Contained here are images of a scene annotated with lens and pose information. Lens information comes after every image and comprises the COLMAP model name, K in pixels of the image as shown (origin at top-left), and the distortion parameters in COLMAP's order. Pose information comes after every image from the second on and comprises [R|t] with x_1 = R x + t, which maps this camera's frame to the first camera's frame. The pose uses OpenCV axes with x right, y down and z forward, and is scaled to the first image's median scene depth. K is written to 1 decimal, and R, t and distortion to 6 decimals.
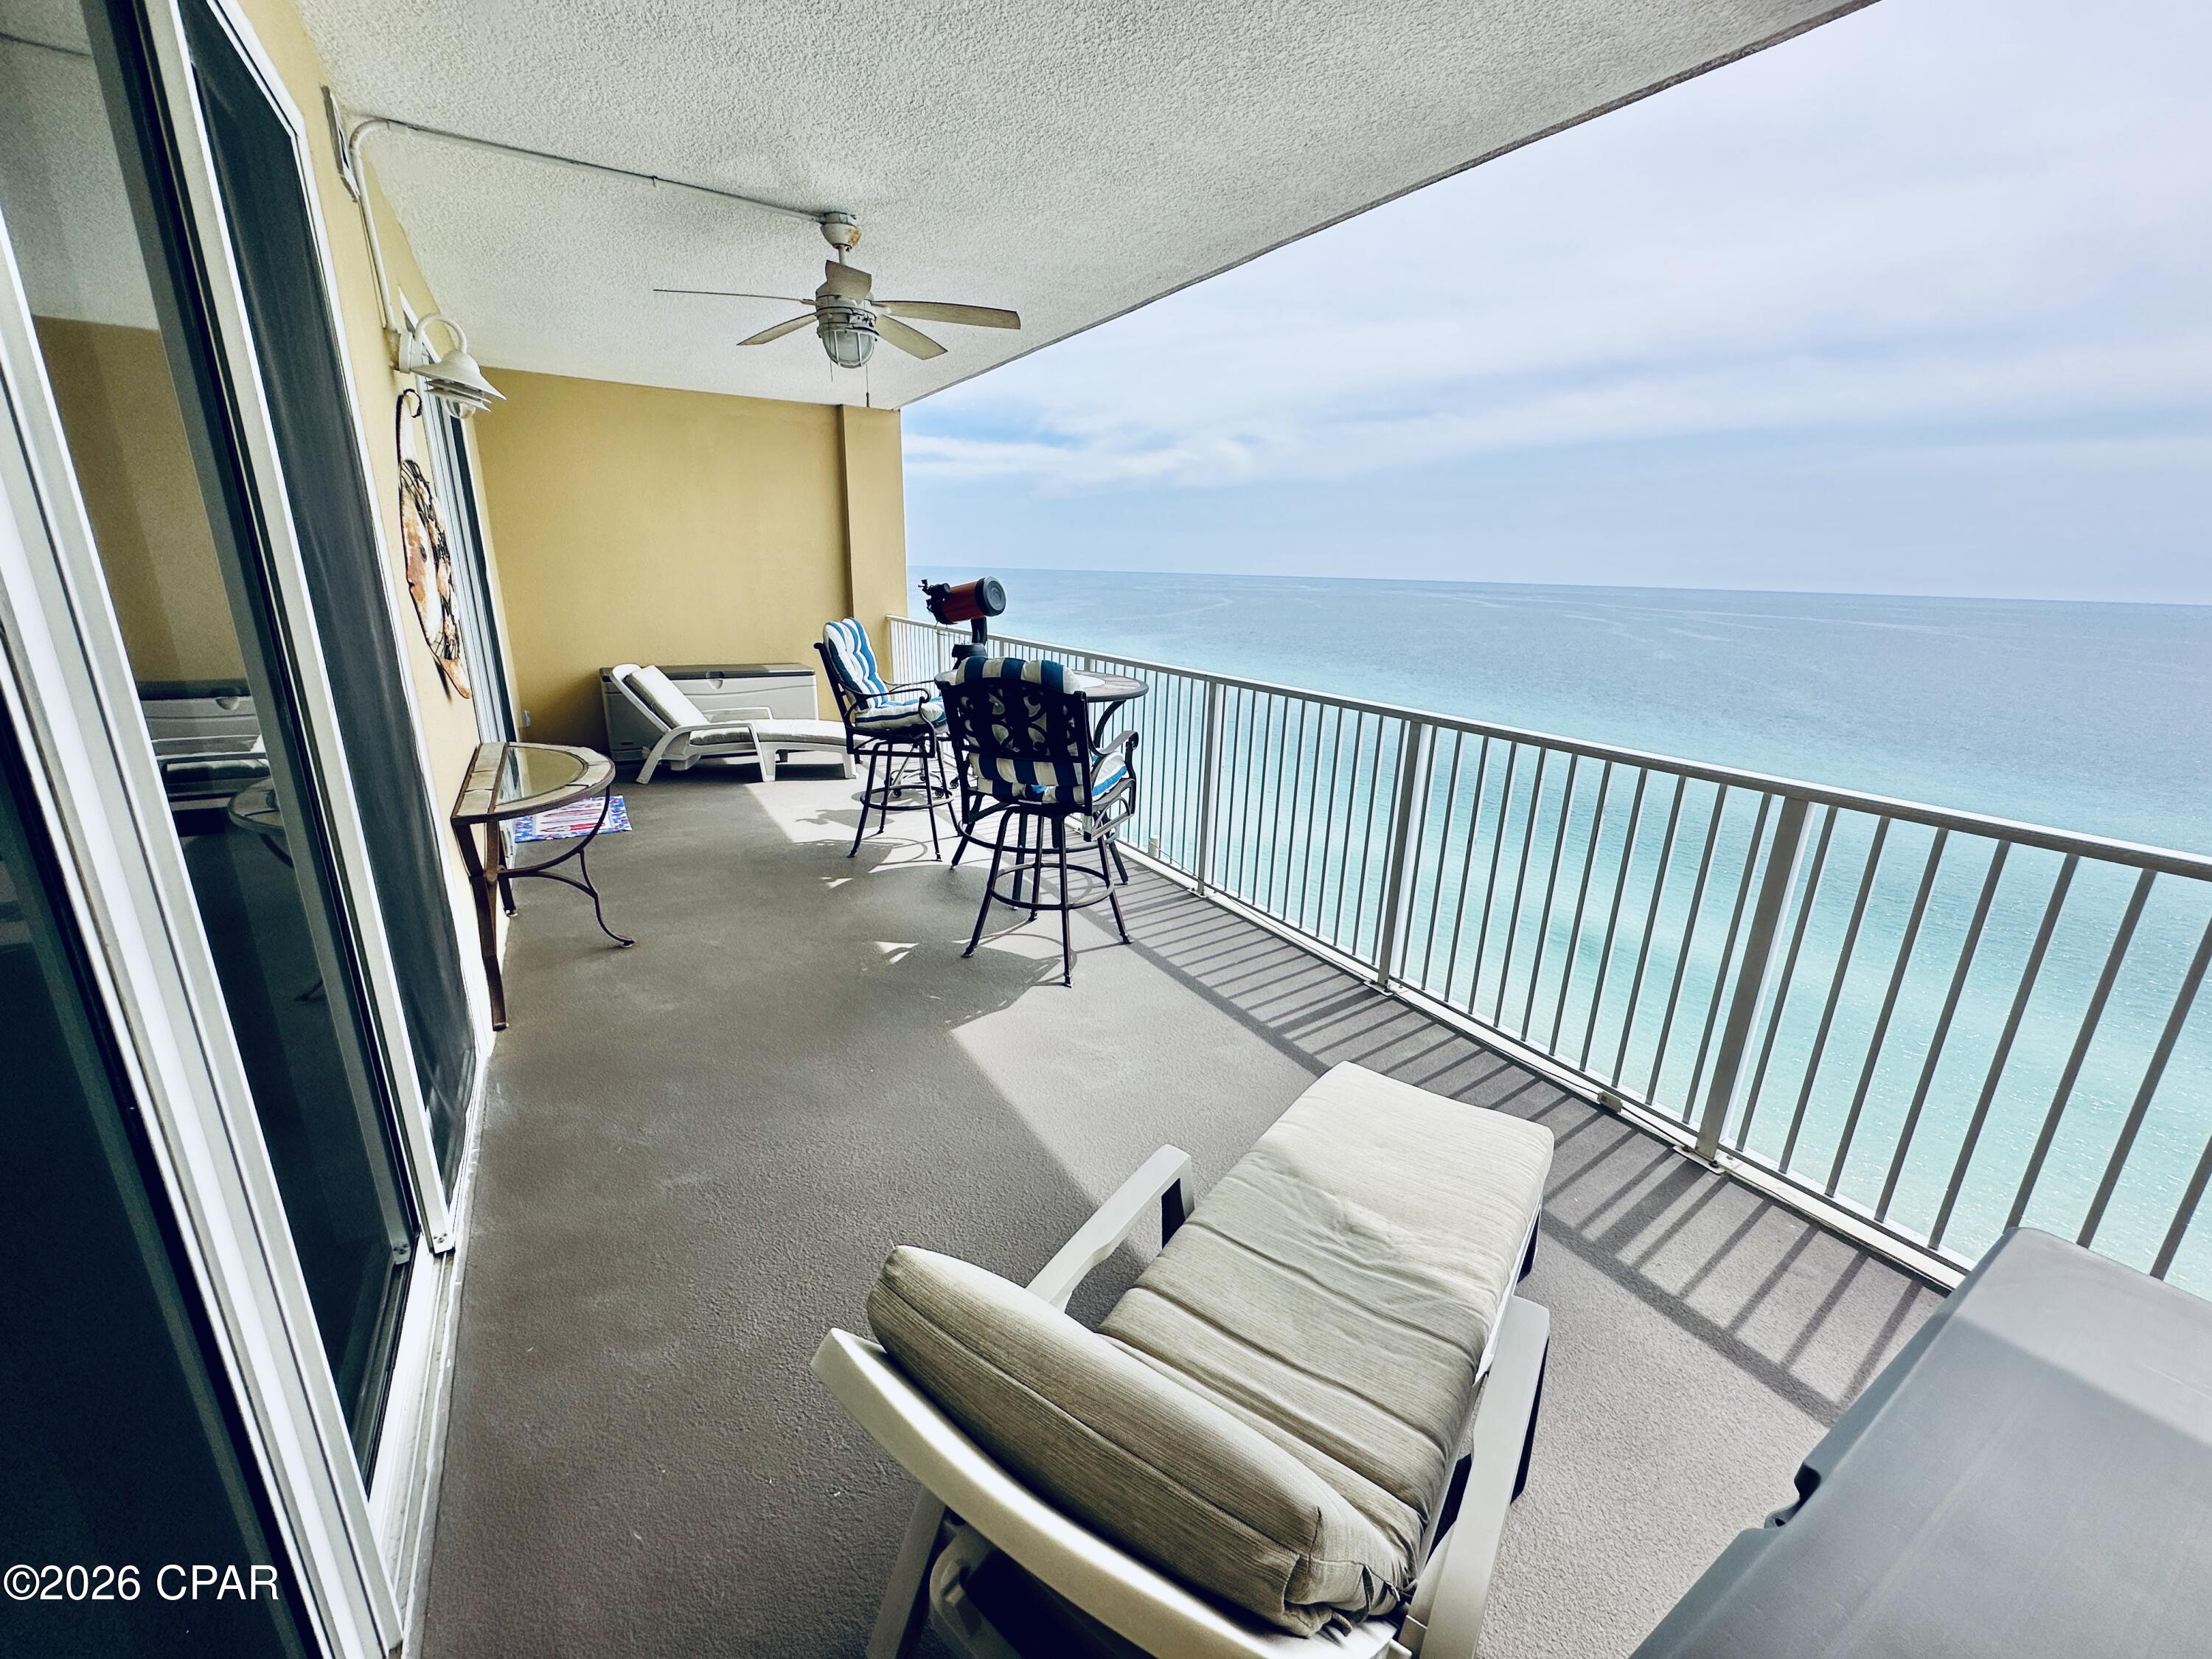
lens RADIAL K [[775.1, 0, 1106.0], [0, 775.1, 829.5], [0, 0, 1]] dist [-0.024677, 0.000006]
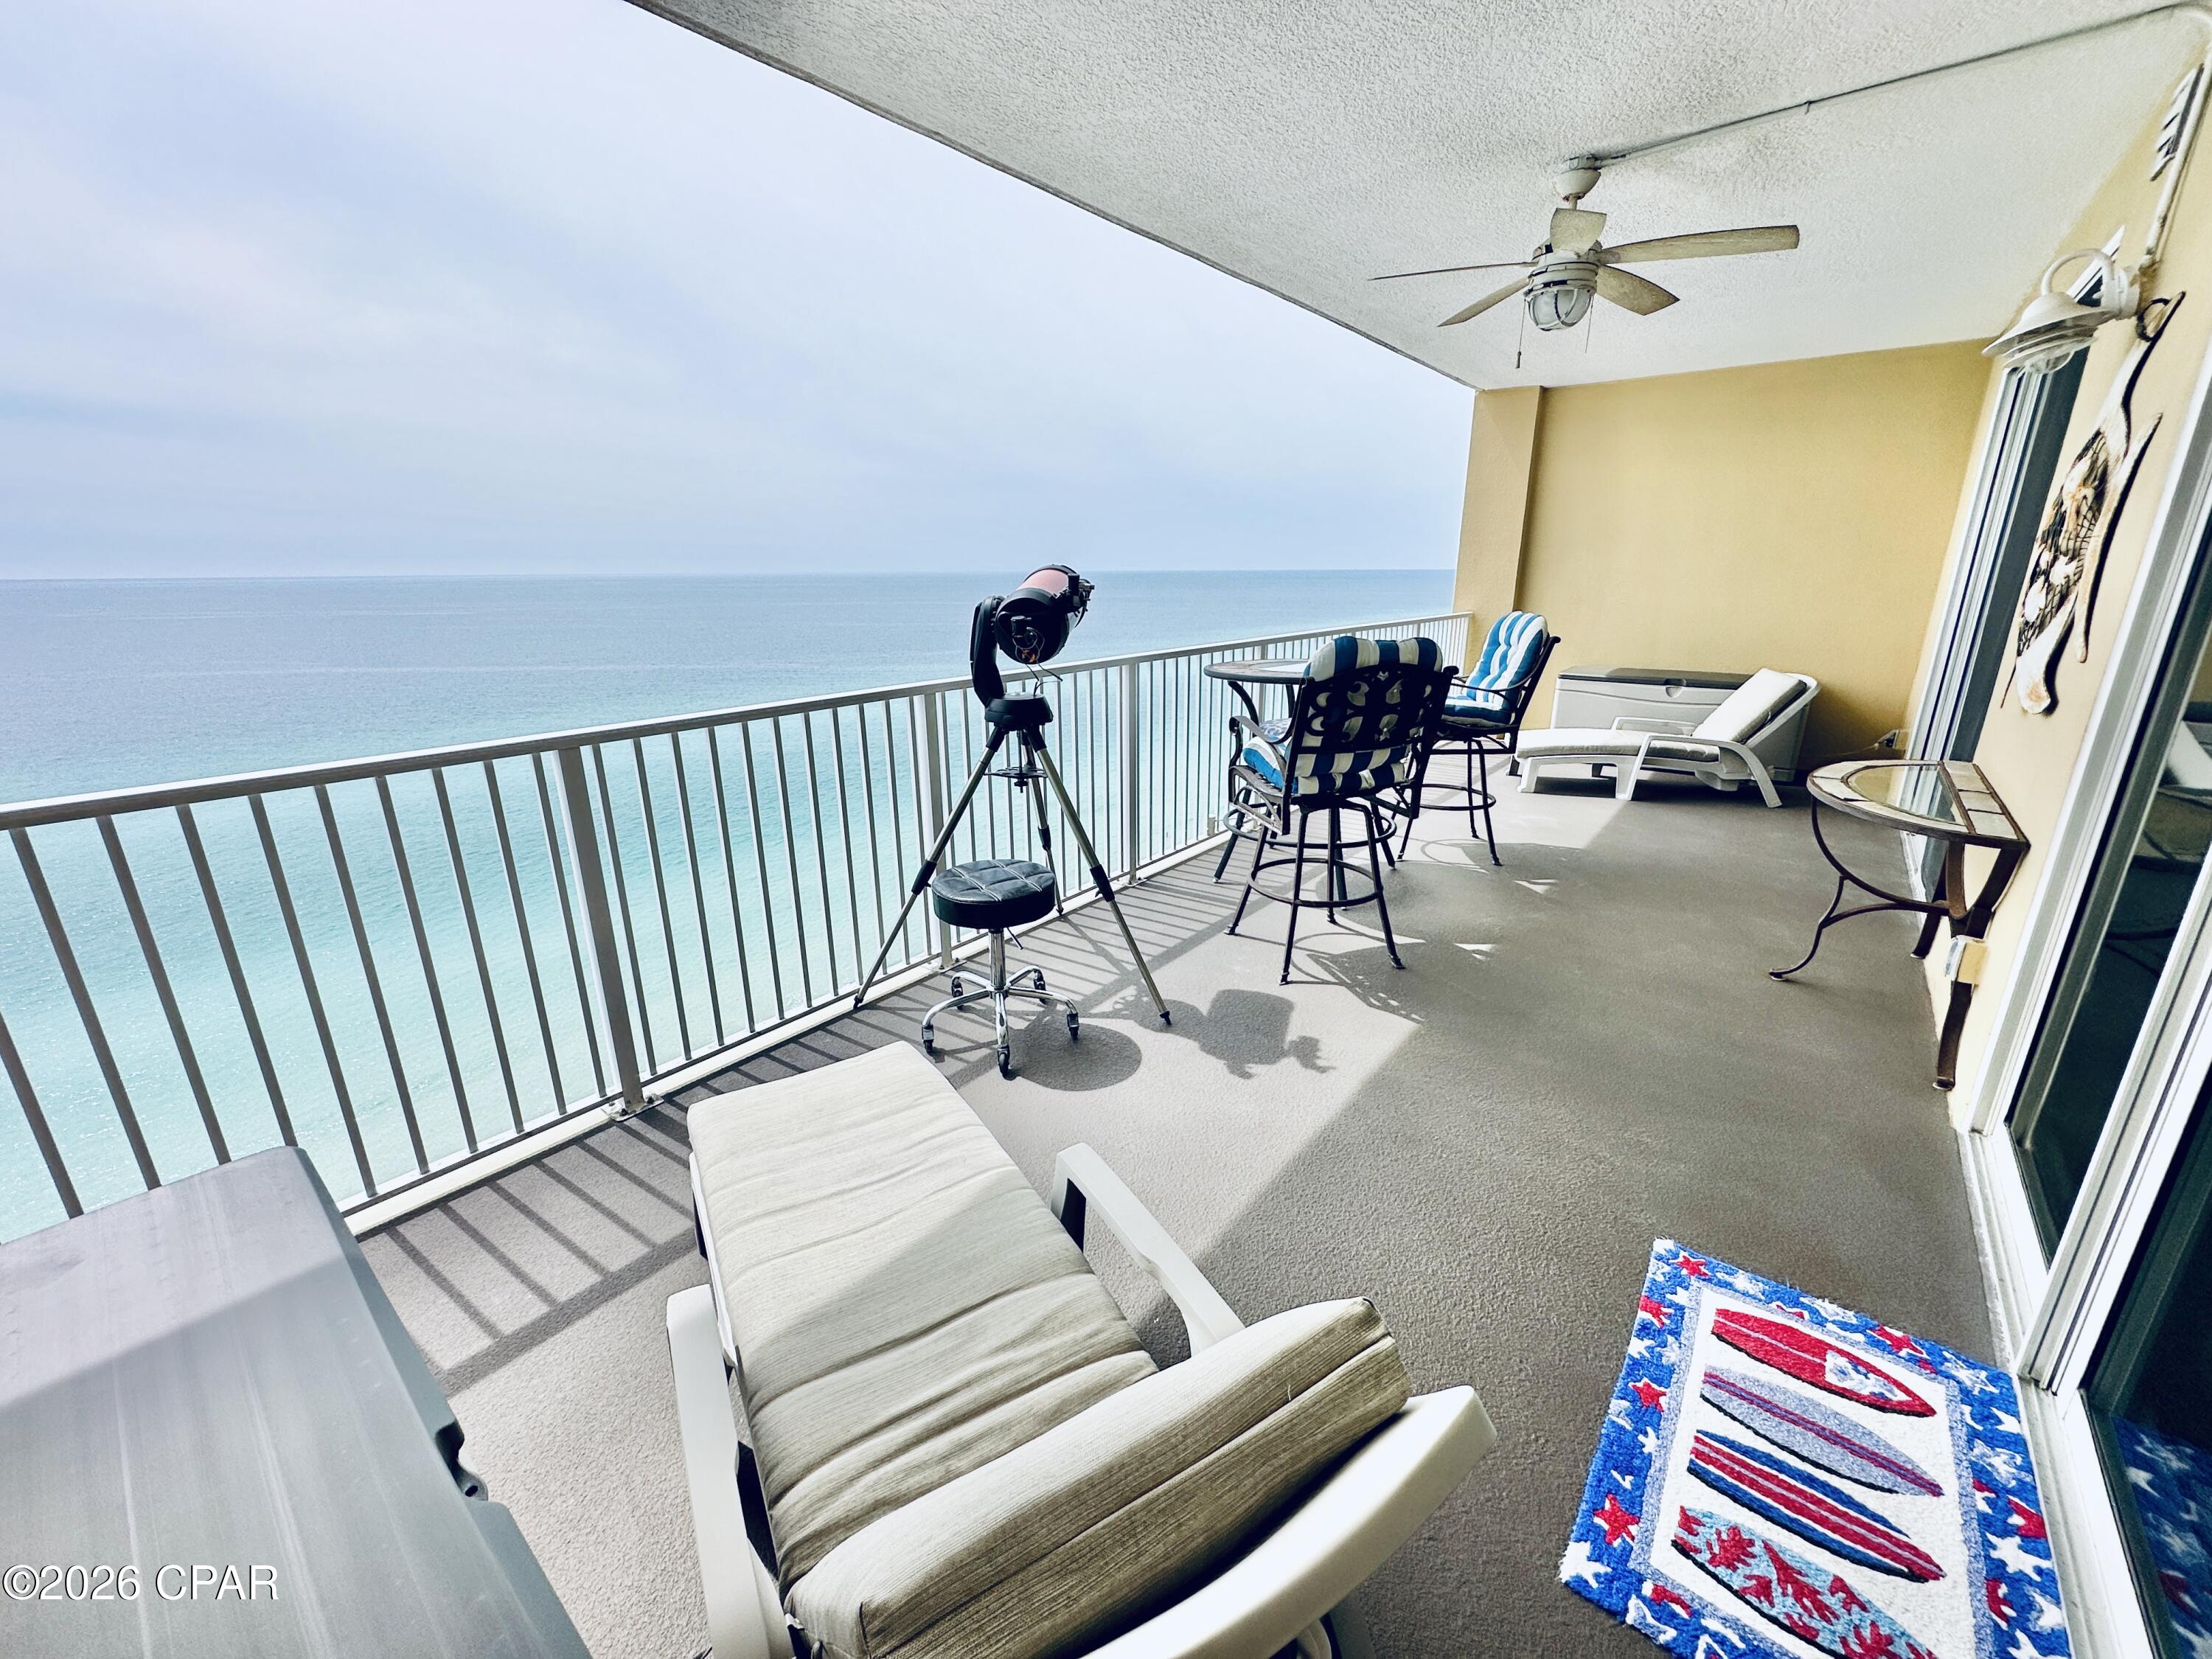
lens RADIAL K [[890.3, 0, 1106.0], [0, 890.3, 829.5], [0, 0, 1]] dist [0.000142, -0.000302]
pose [[-0.292894, -0.311339, 0.904036, -0.717284], [0.291389, 0.871460, 0.394525, -0.358395], [-0.910662, 0.378980, -0.164525, 1.010750]]
